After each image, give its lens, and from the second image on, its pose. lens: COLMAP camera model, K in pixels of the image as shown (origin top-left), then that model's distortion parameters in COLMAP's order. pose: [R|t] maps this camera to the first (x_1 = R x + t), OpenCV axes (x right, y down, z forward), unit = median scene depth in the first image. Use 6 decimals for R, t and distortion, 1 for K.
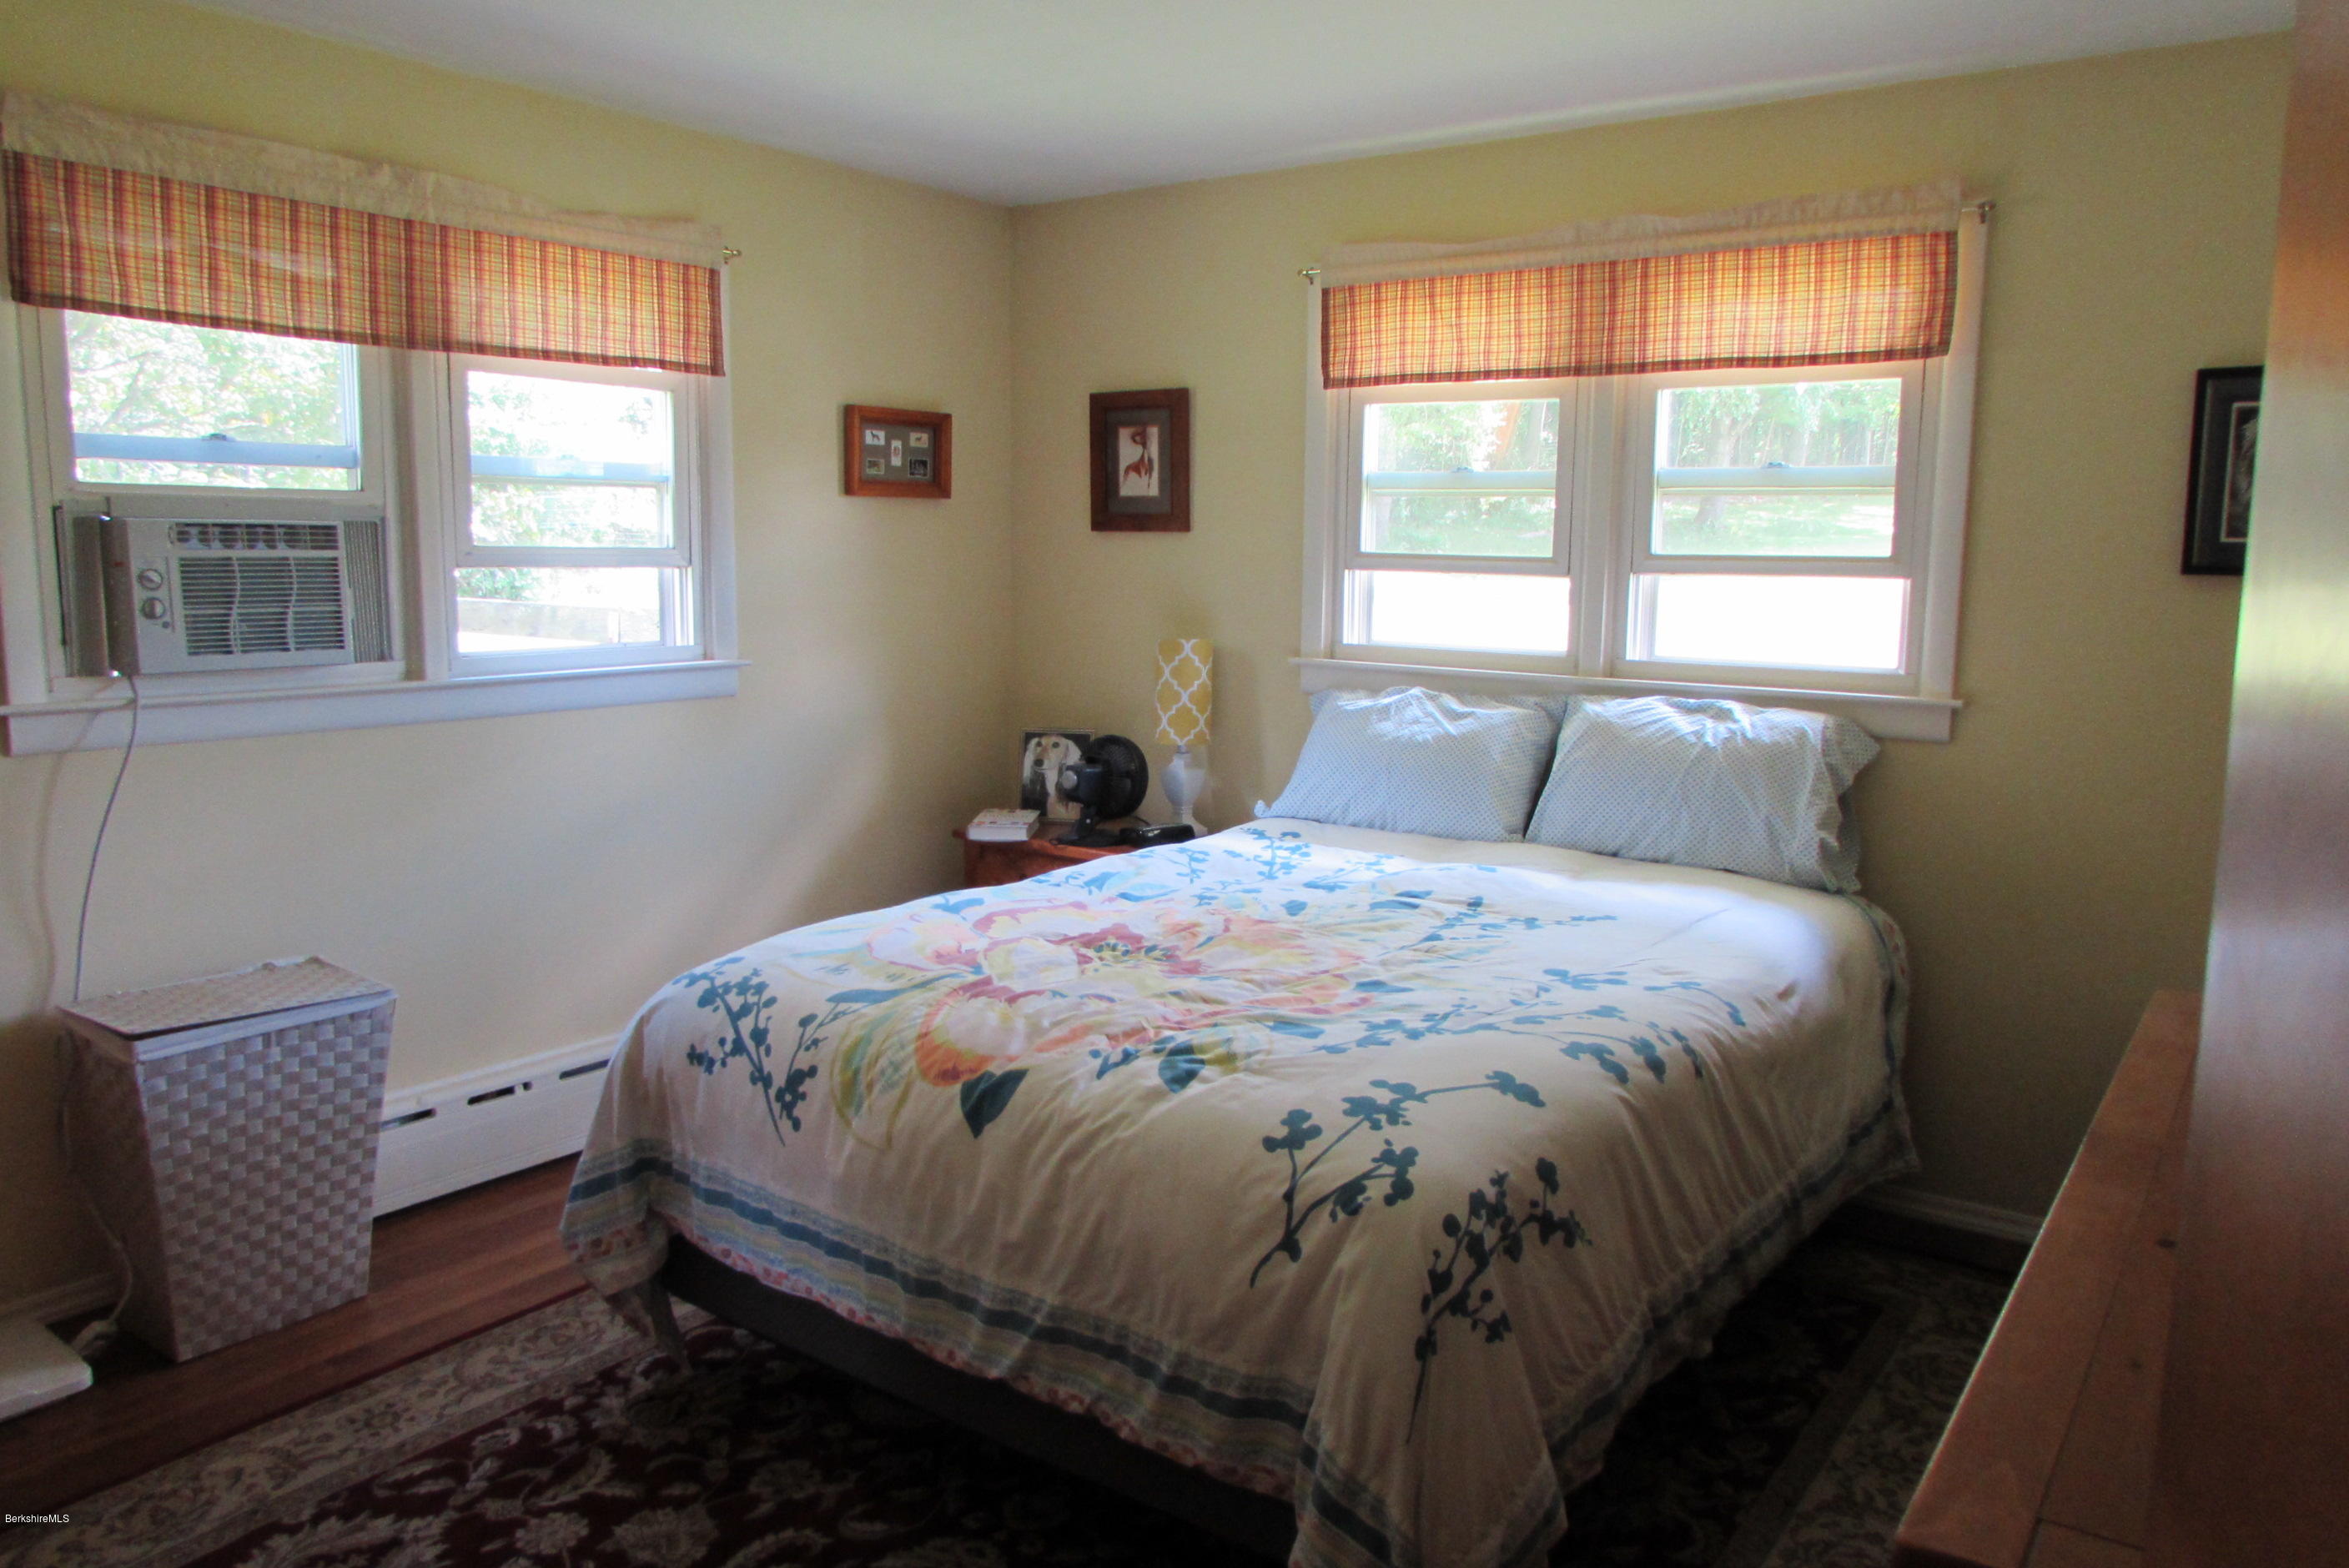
lens RADIAL K [[1609.6, 0, 1168.7], [0, 1609.6, 790.0], [0, 0, 1]] dist [-0.029773, 0.017947]
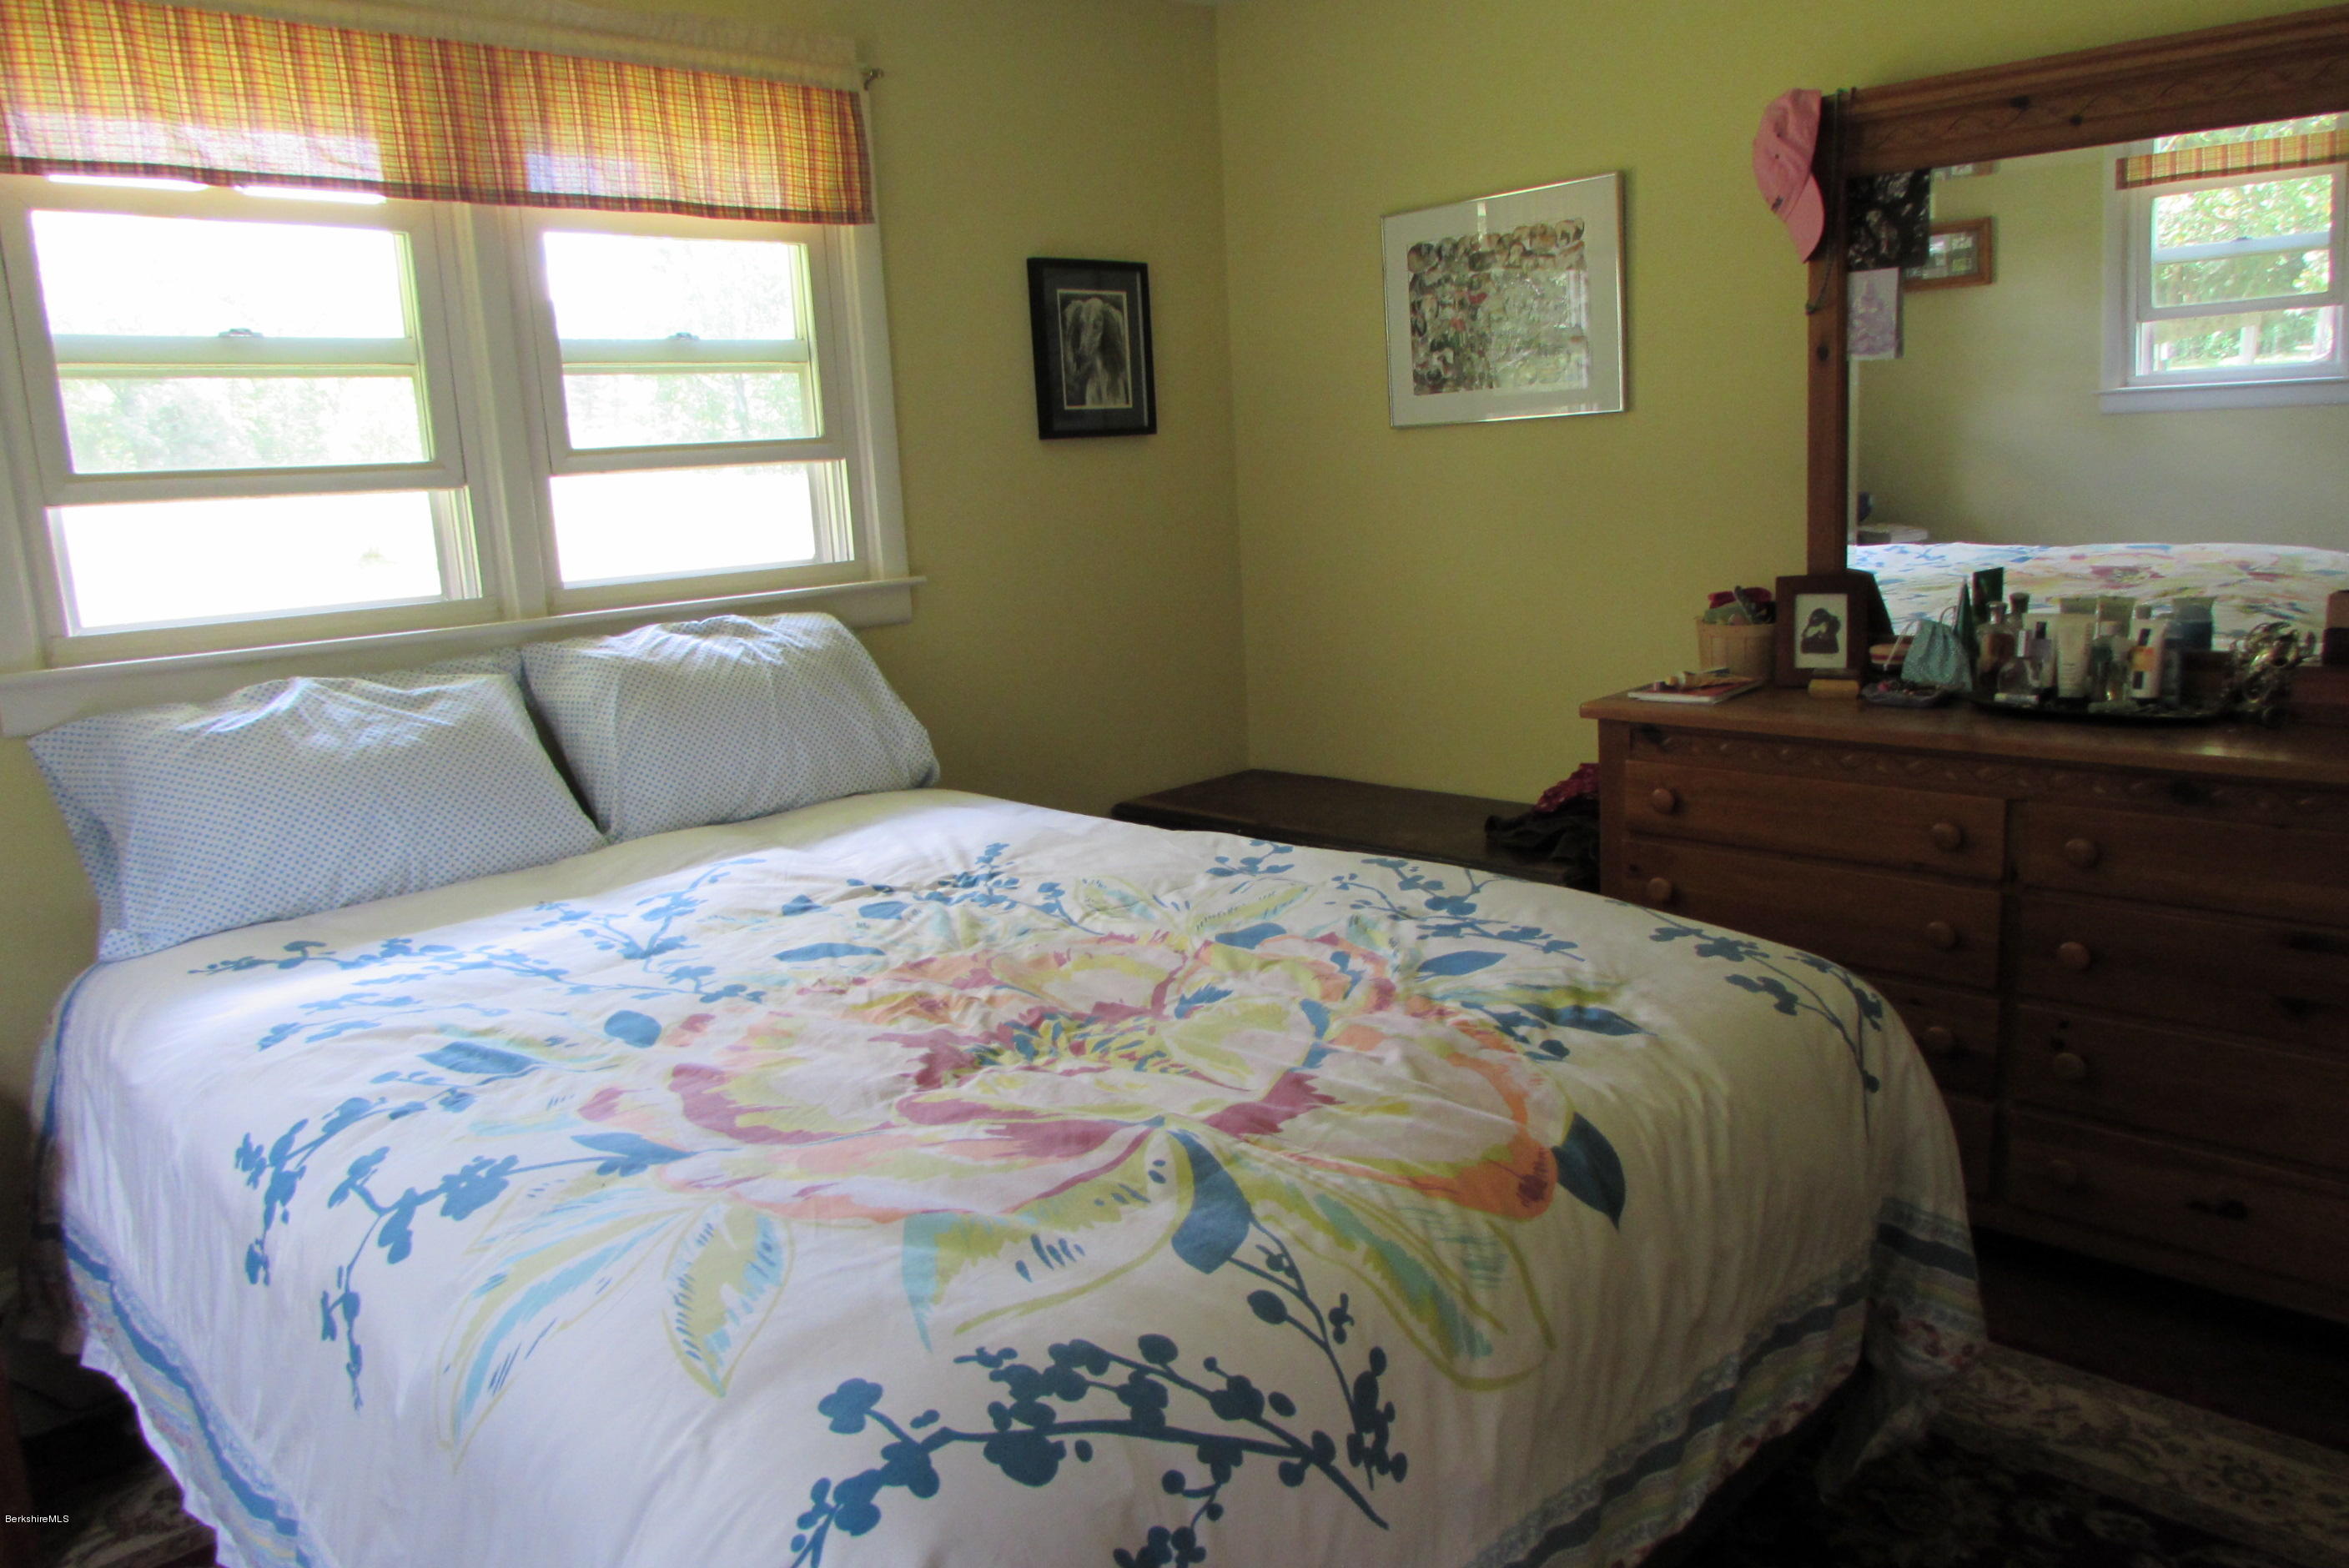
lens RADIAL K [[1659.2, 0, 1183.0], [0, 1659.2, 775.2], [0, 0, 1]] dist [-0.035884, 0.015740]
pose [[0.160604, -0.204336, 0.965636, -0.516201], [0.205351, 0.963845, 0.169803, -0.079915], [-0.965421, 0.171023, 0.196758, 0.674446]]
